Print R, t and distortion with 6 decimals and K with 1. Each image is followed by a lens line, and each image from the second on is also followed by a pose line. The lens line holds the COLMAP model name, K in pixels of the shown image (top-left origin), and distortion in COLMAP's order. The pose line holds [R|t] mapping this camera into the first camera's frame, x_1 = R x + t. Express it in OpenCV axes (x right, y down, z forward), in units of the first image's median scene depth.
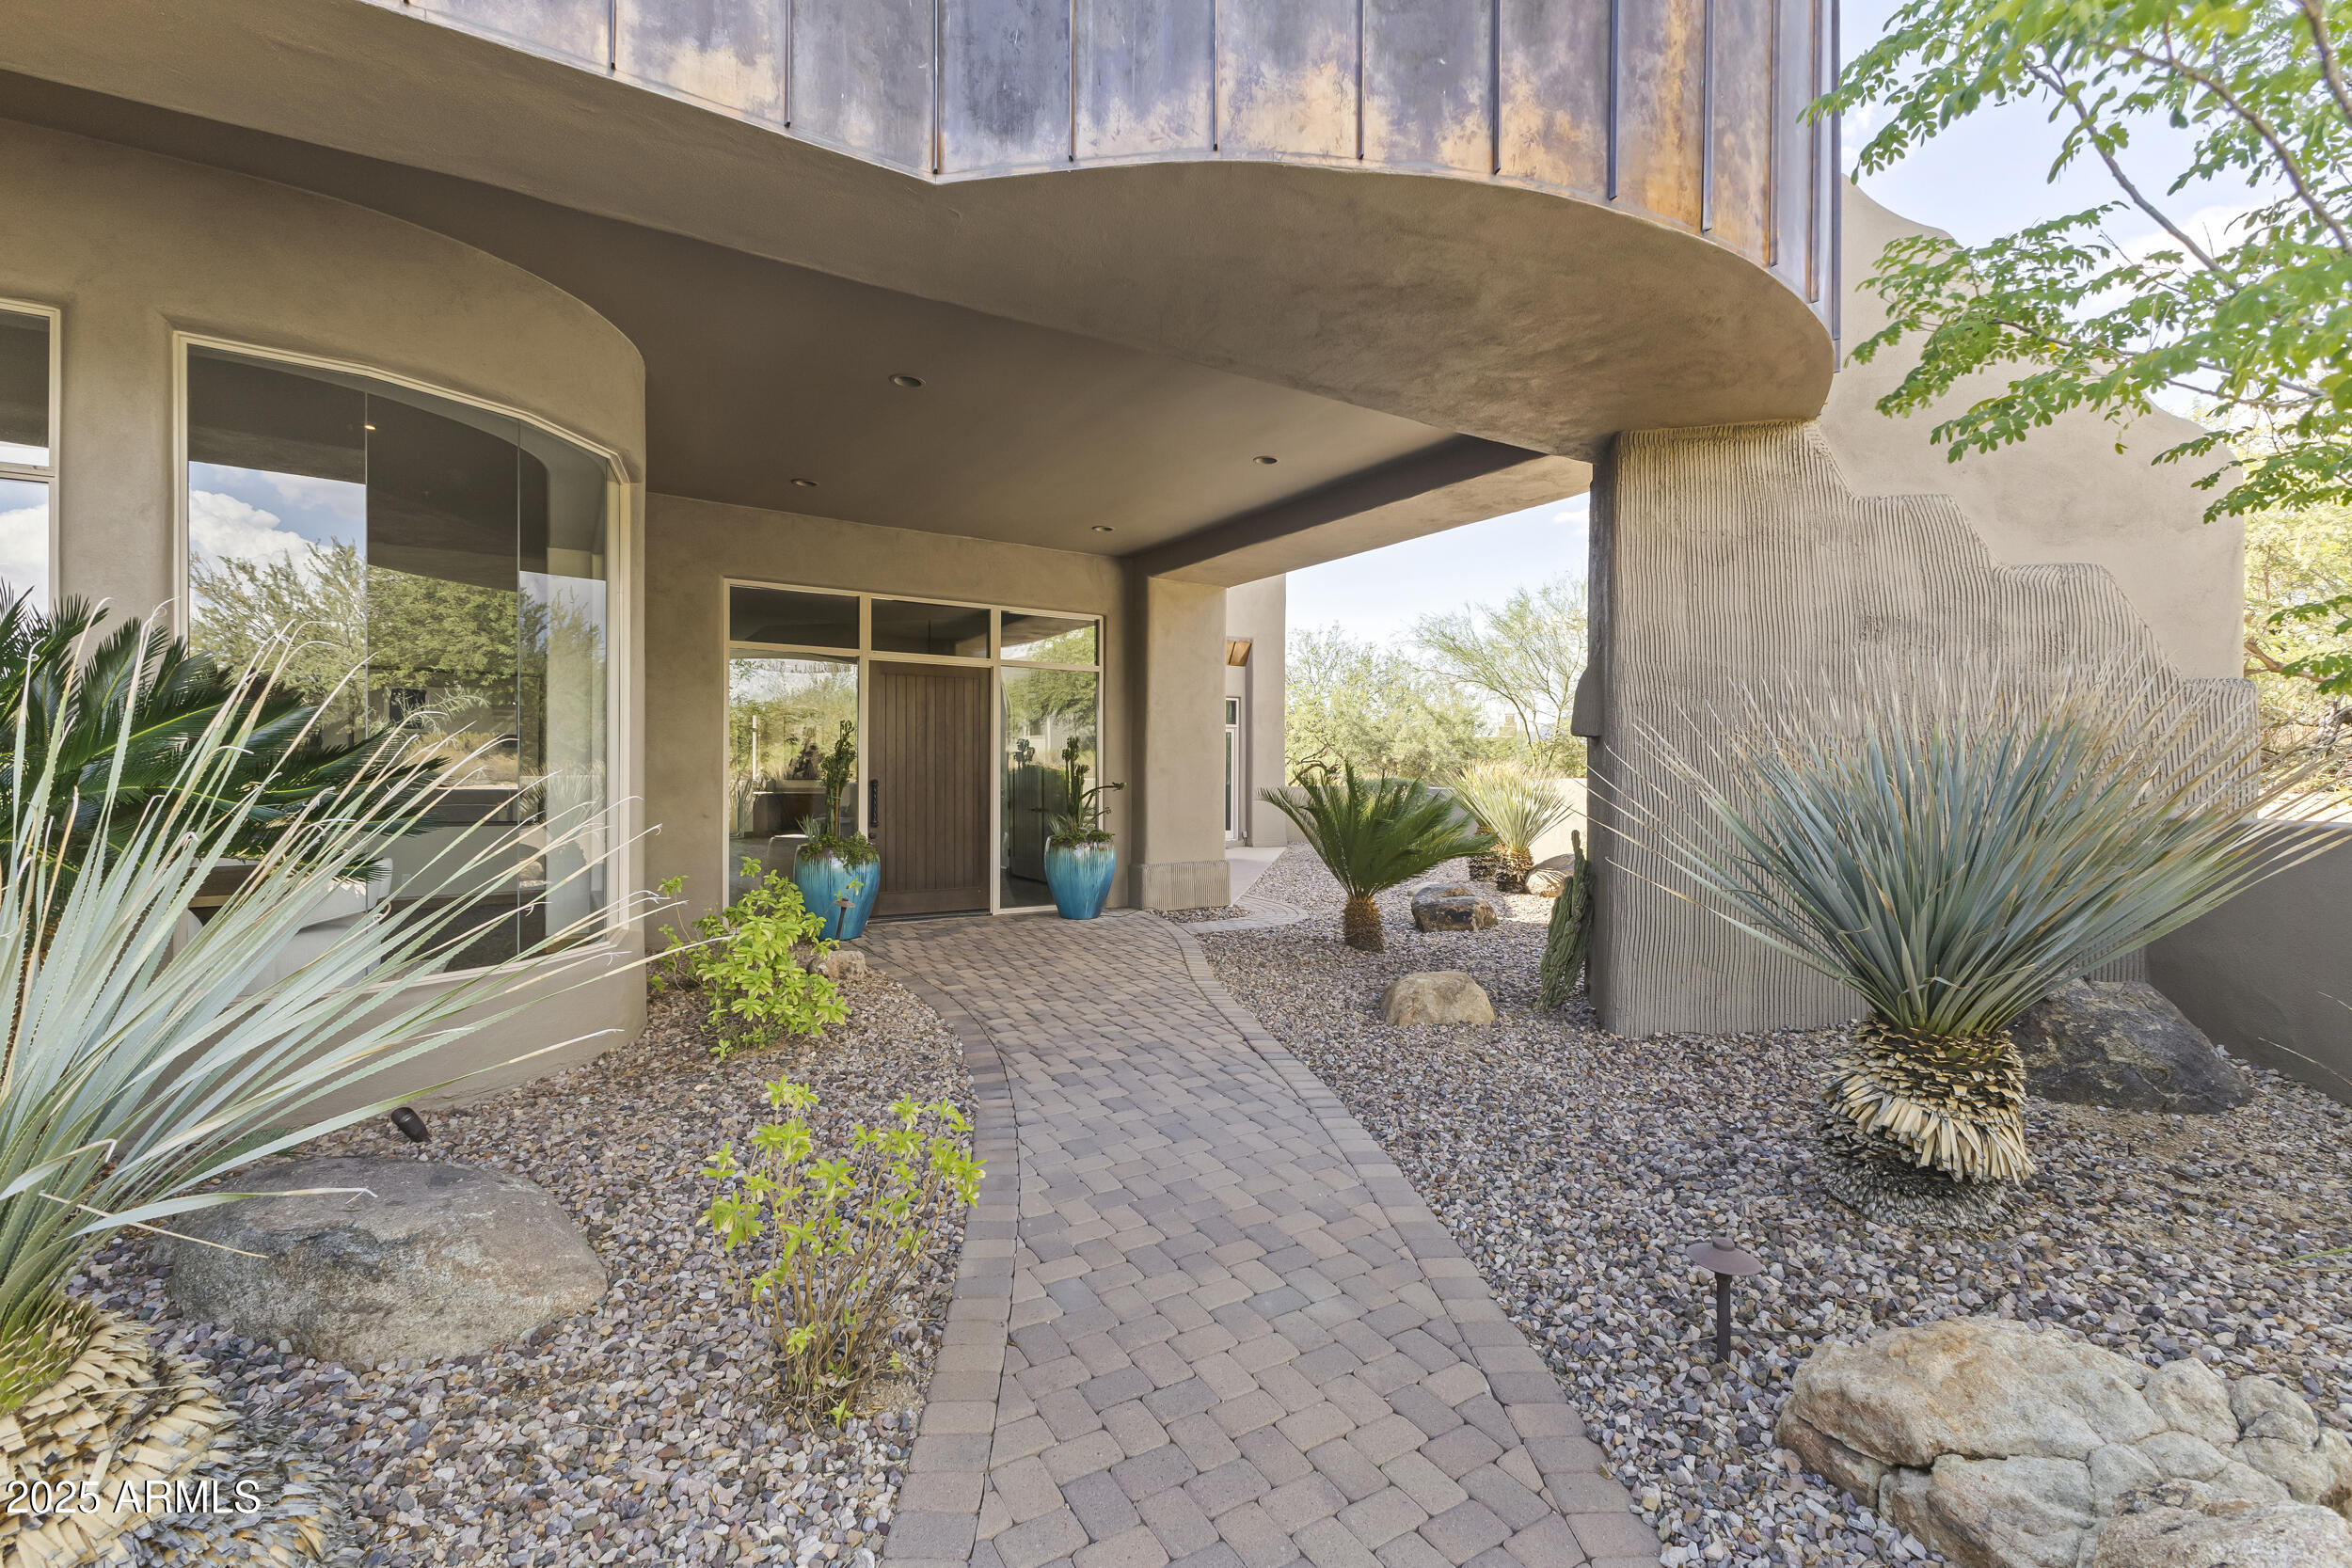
lens RADIAL K [[1014.9, 0, 1178.3], [0, 1014.9, 777.8], [0, 0, 1]] dist [-0.002056, -0.000028]
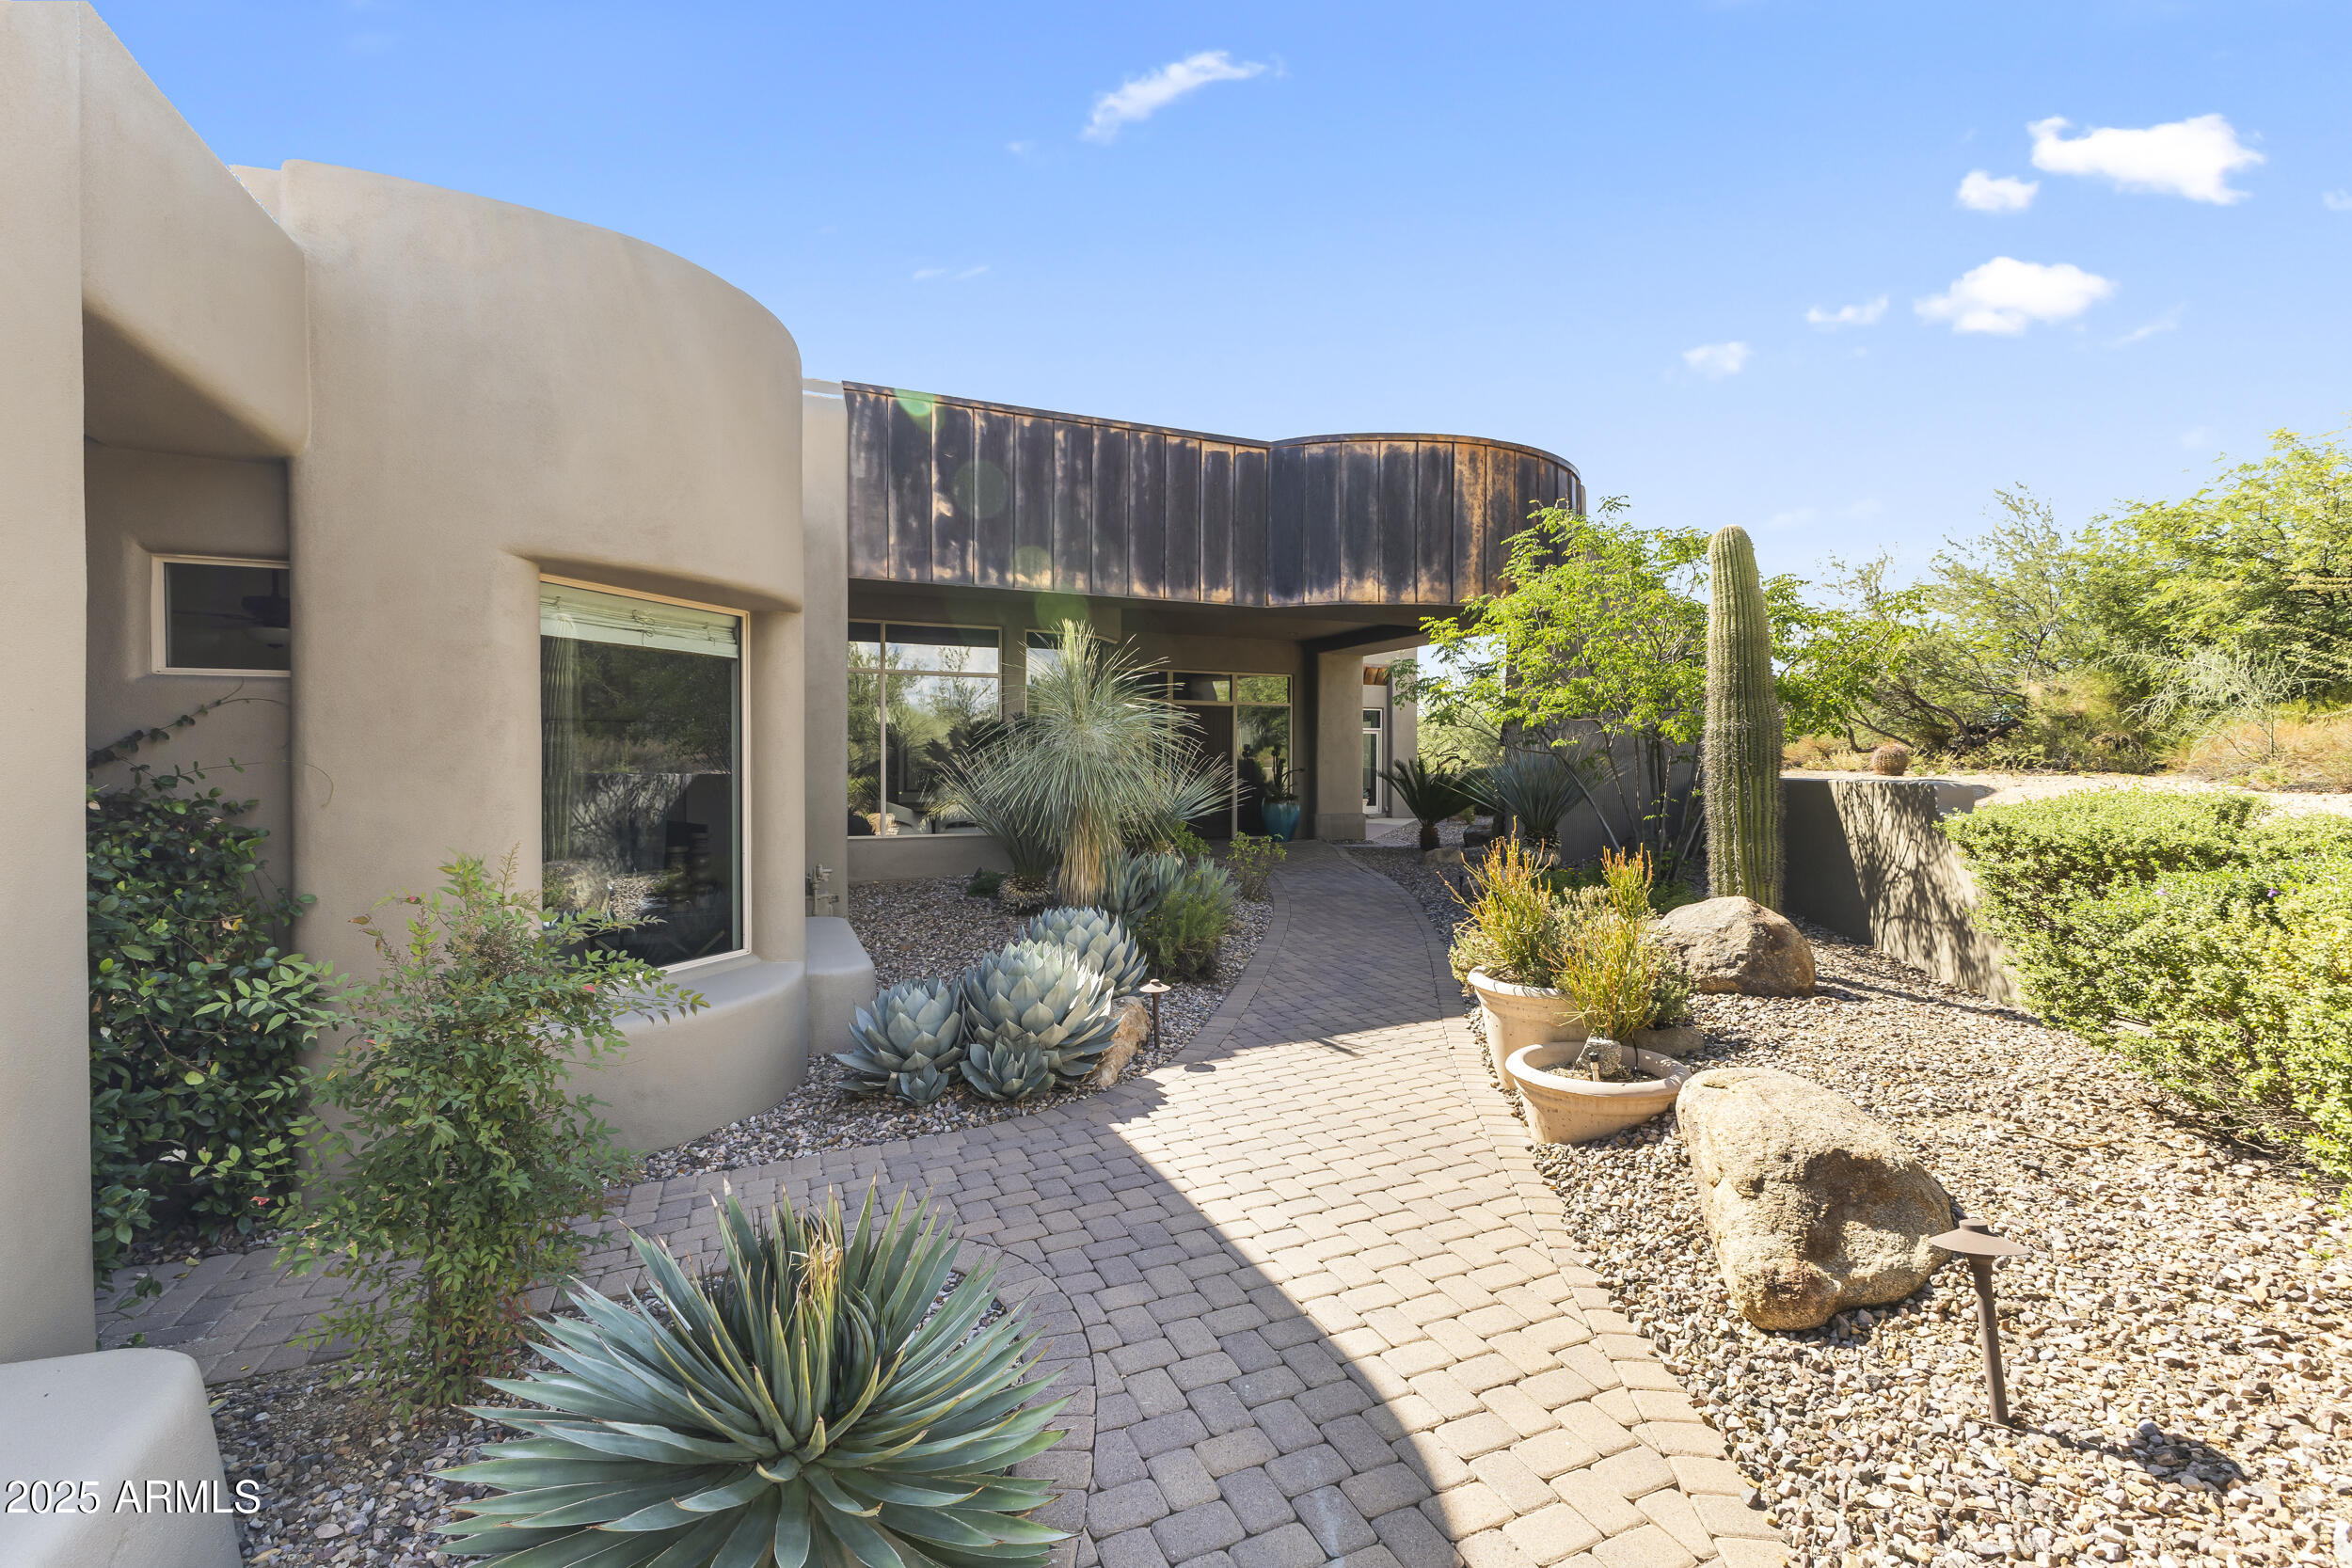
lens RADIAL K [[1014.9, 0, 1169.1], [0, 1014.9, 774.6], [0, 0, 1]] dist [-0.002056, -0.000028]
pose [[0.985861, 0.000193, -0.167566, 0.013641], [0.000291, 0.999996, 0.002864, 0.012118], [0.167566, -0.002872, 0.985857, -1.024402]]
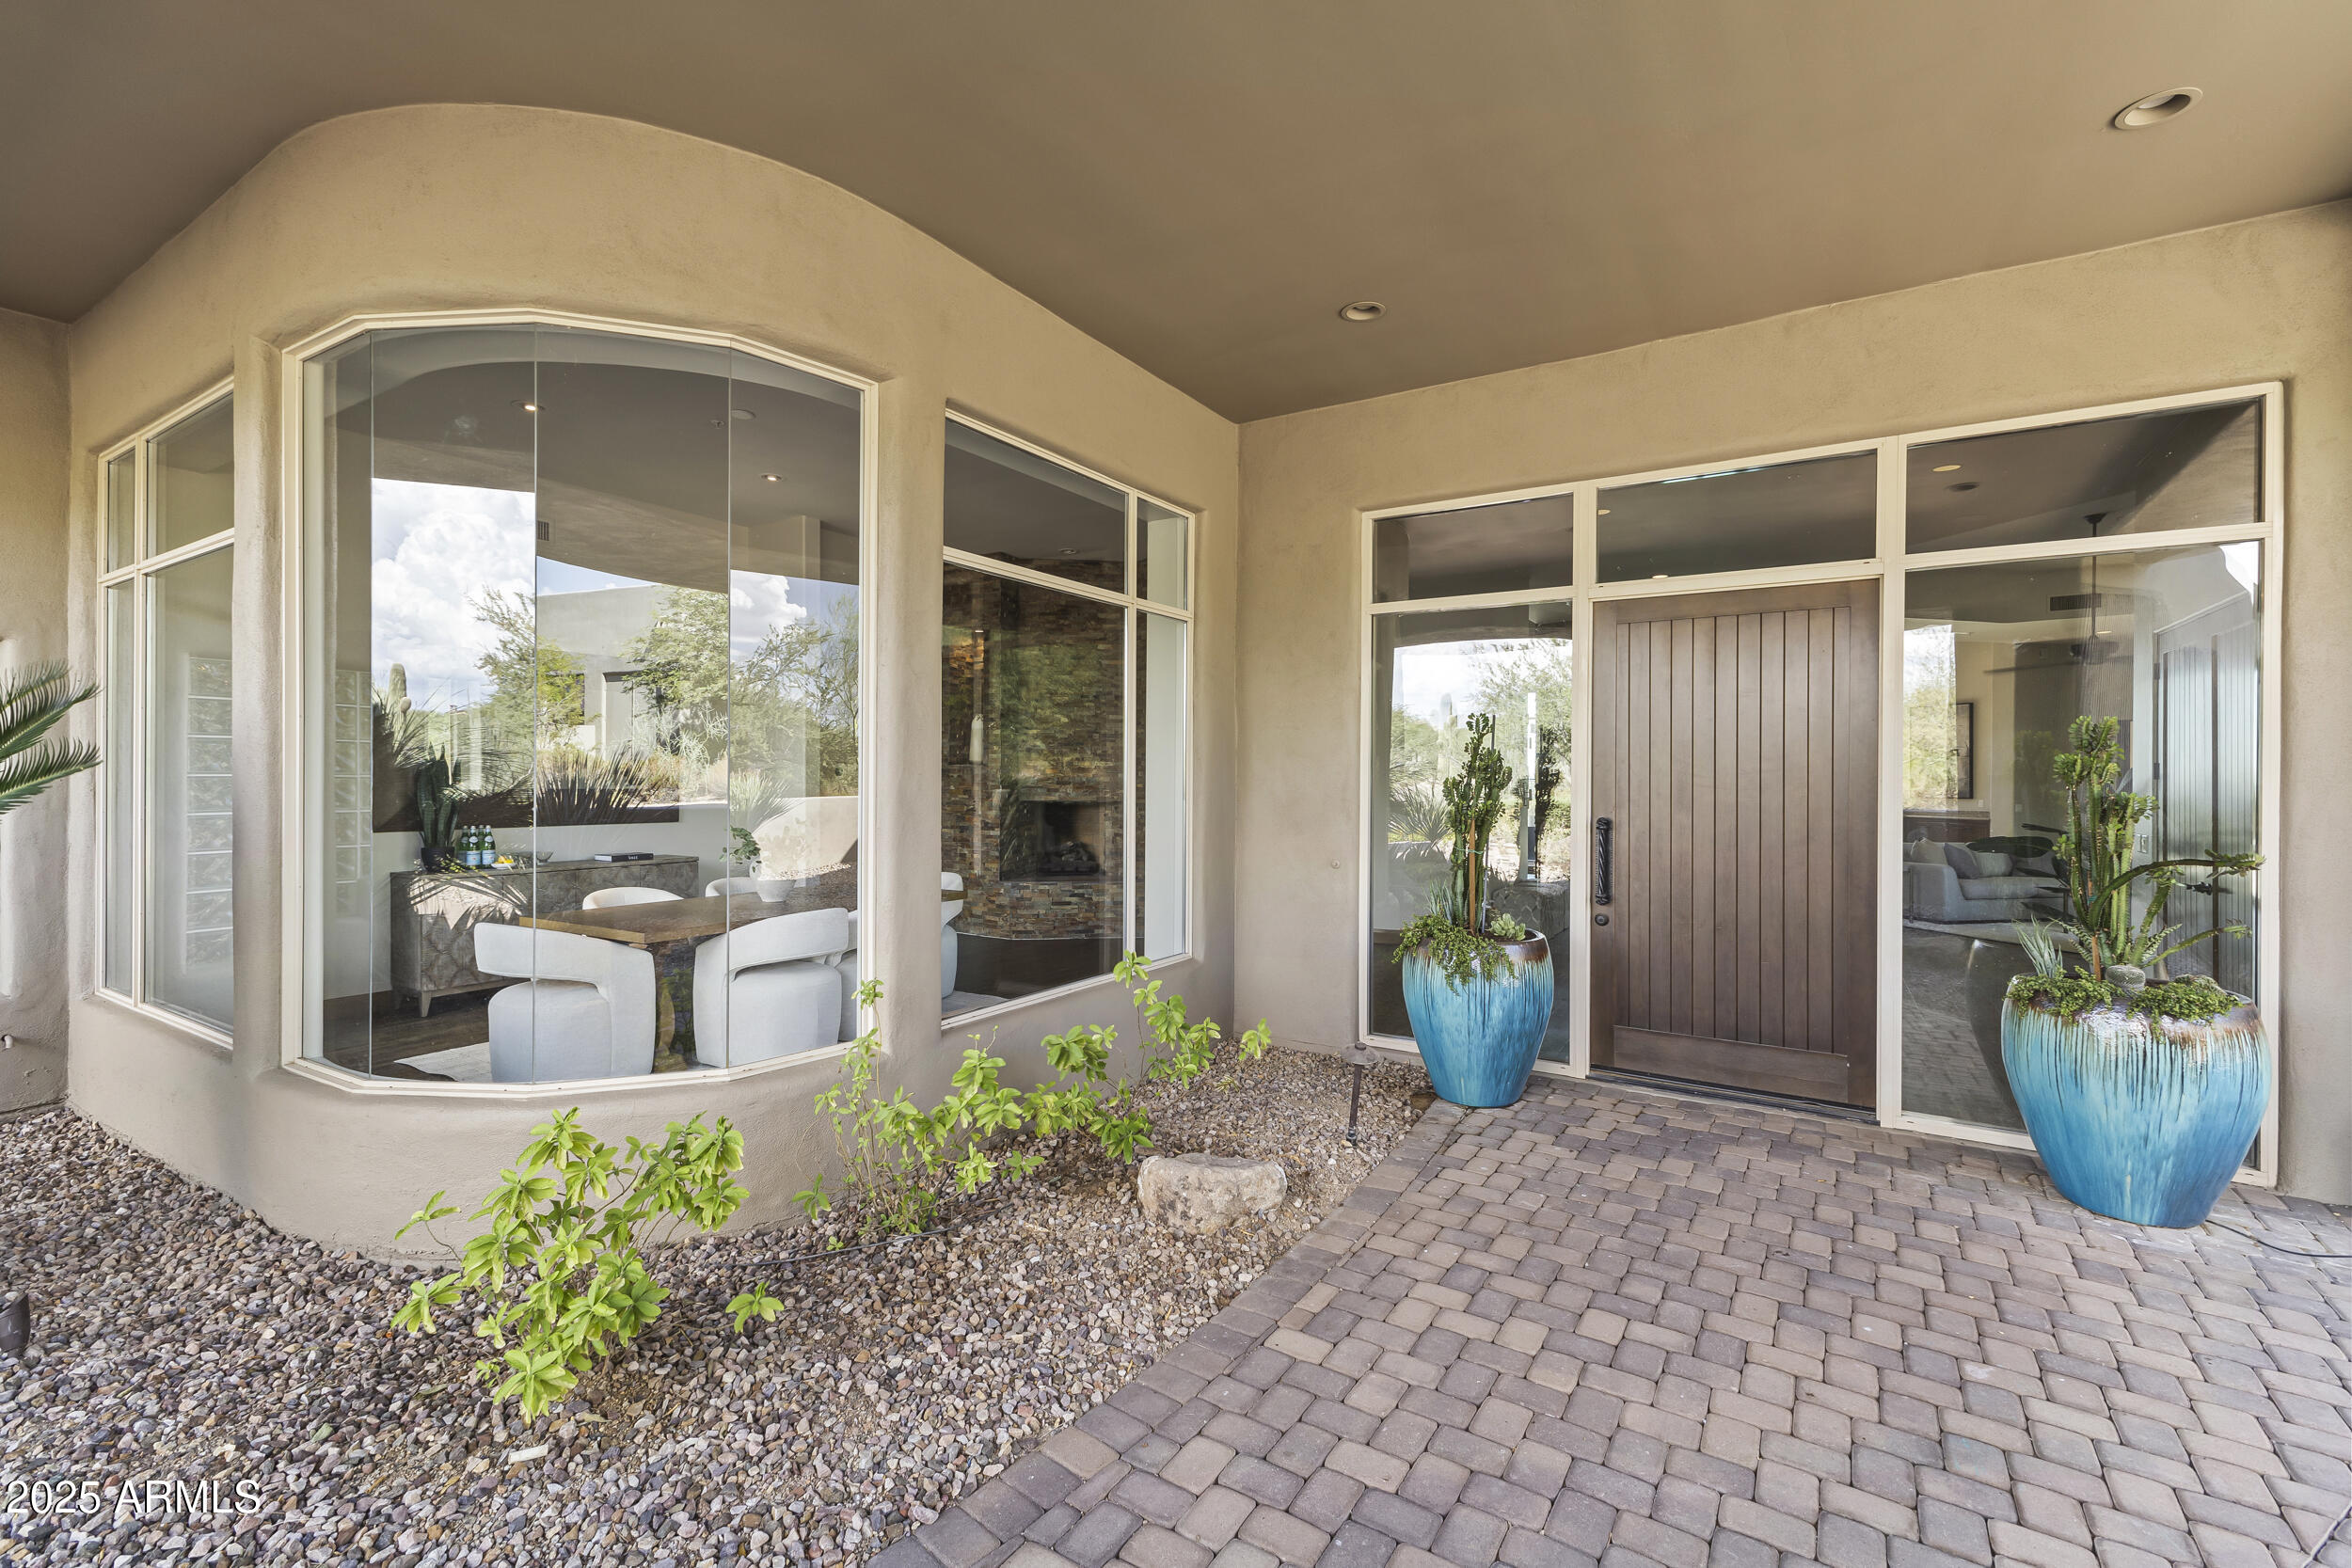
lens RADIAL K [[1014.9, 0, 1181.3], [0, 1014.9, 772.8], [0, 0, 1]] dist [-0.002056, -0.000028]
pose [[0.442134, 0.005727, -0.896931, 0.102642], [-0.007663, 0.999967, 0.002607, -0.024674], [0.896916, 0.005720, 0.442164, 0.607633]]
